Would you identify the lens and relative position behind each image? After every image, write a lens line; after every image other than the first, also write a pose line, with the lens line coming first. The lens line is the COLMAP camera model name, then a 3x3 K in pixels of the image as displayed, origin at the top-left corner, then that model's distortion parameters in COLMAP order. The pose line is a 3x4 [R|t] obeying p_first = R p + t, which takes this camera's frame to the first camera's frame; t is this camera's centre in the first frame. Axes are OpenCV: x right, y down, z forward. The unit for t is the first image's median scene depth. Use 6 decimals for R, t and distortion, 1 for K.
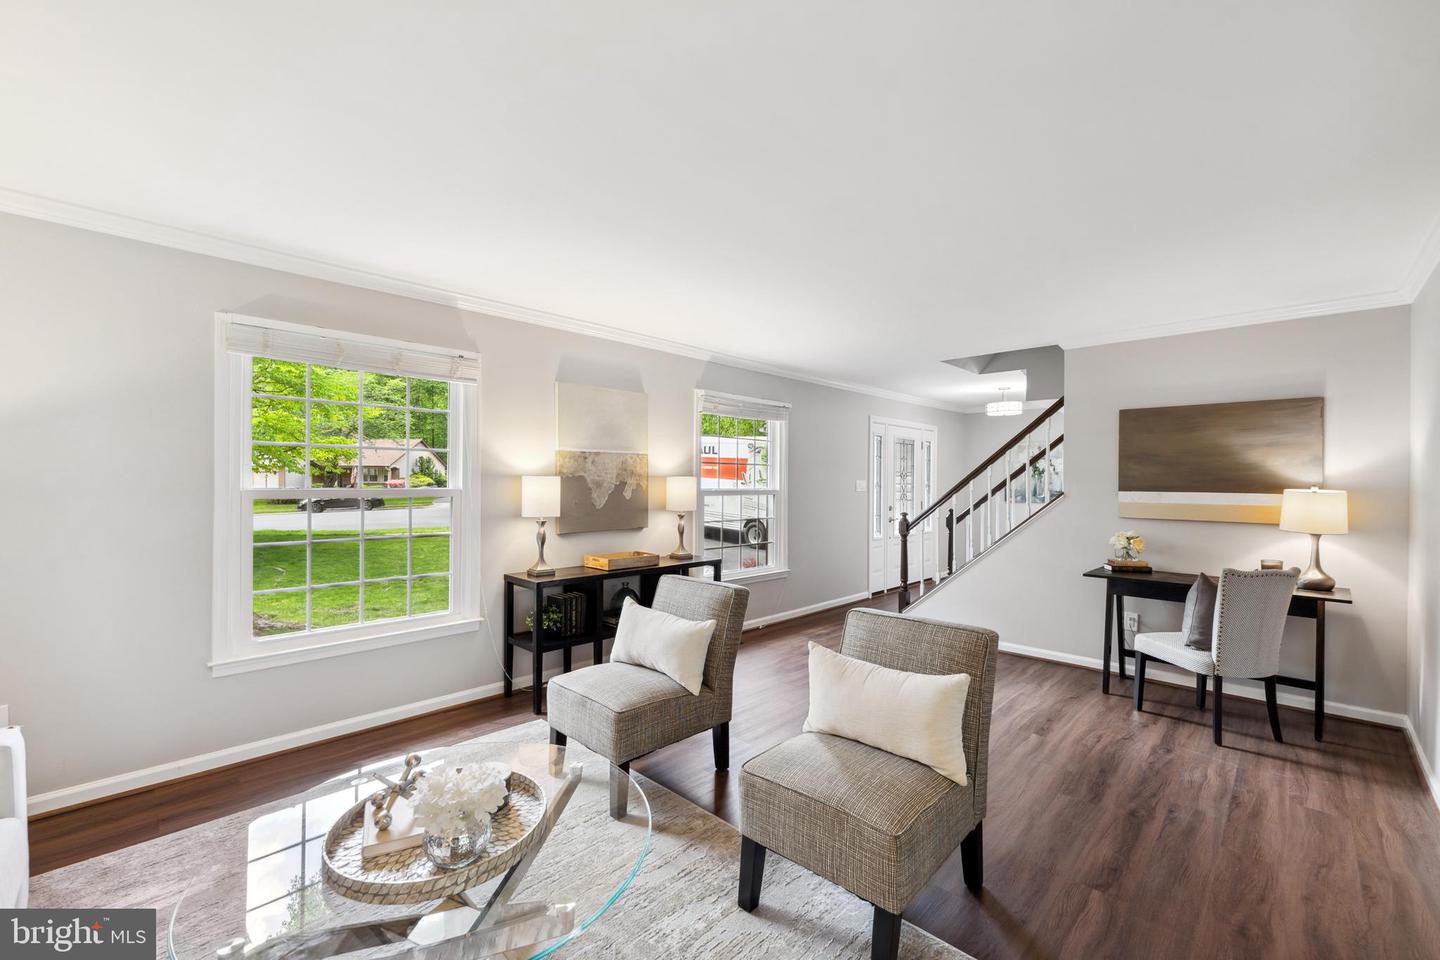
lens RADIAL K [[587.0, 0, 713.4], [0, 587.0, 481.7], [0, 0, 1]] dist [0.001958, 0.000119]
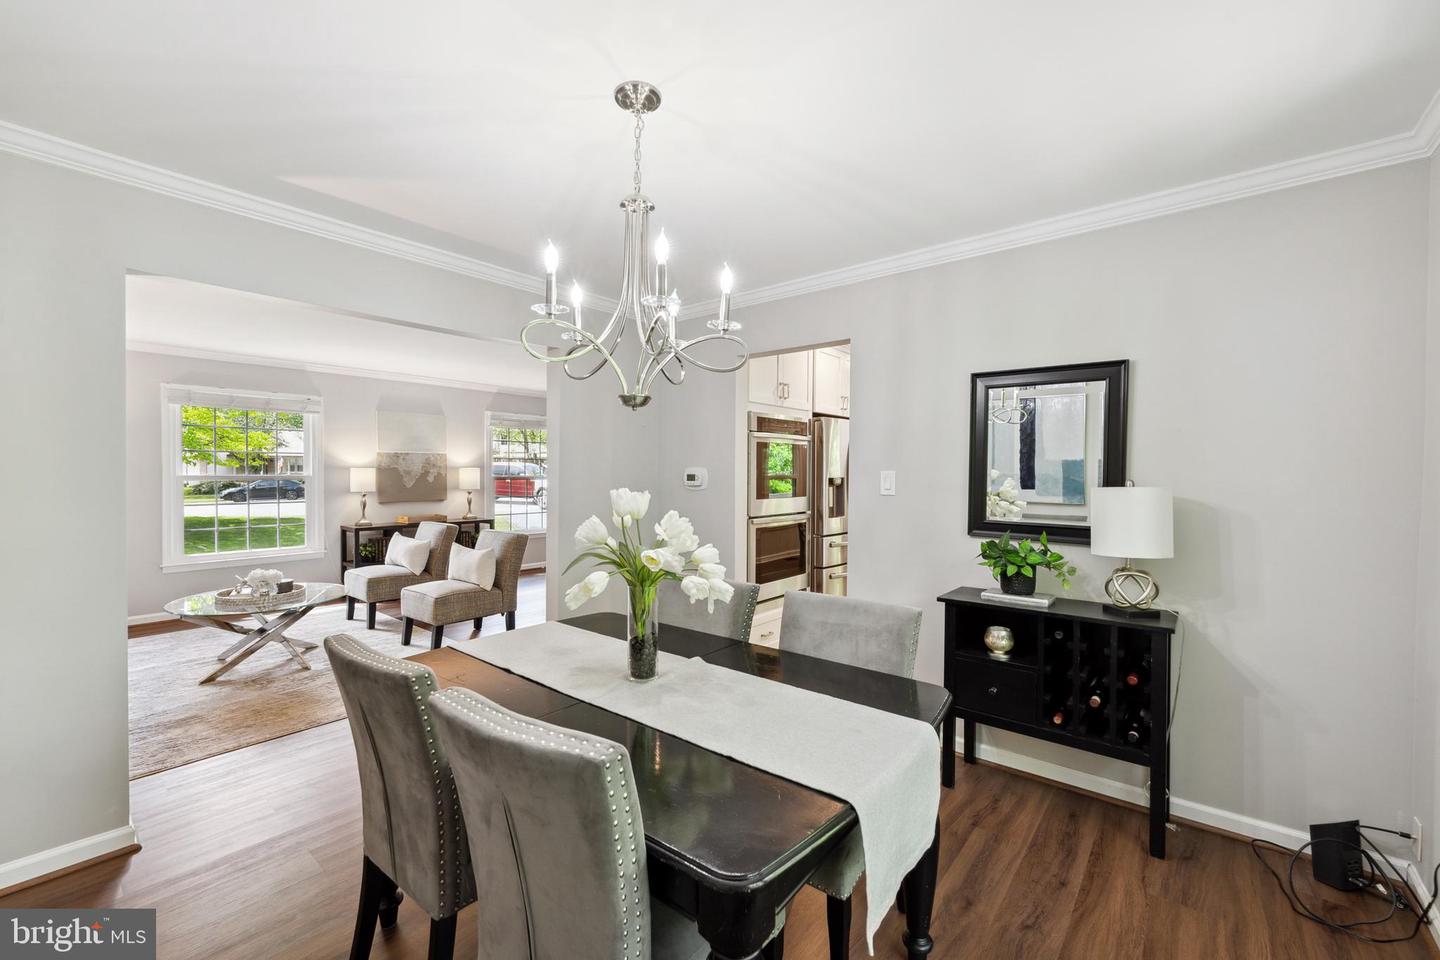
lens RADIAL K [[587.0, 0, 716.7], [0, 587.0, 480.8], [0, 0, 1]] dist [0.001958, 0.000119]
pose [[0.996431, -0.005083, 0.084261, 0.577444], [0.003645, 0.999845, 0.017218, 0.002214], [-0.084336, -0.016849, 0.996295, -0.775739]]
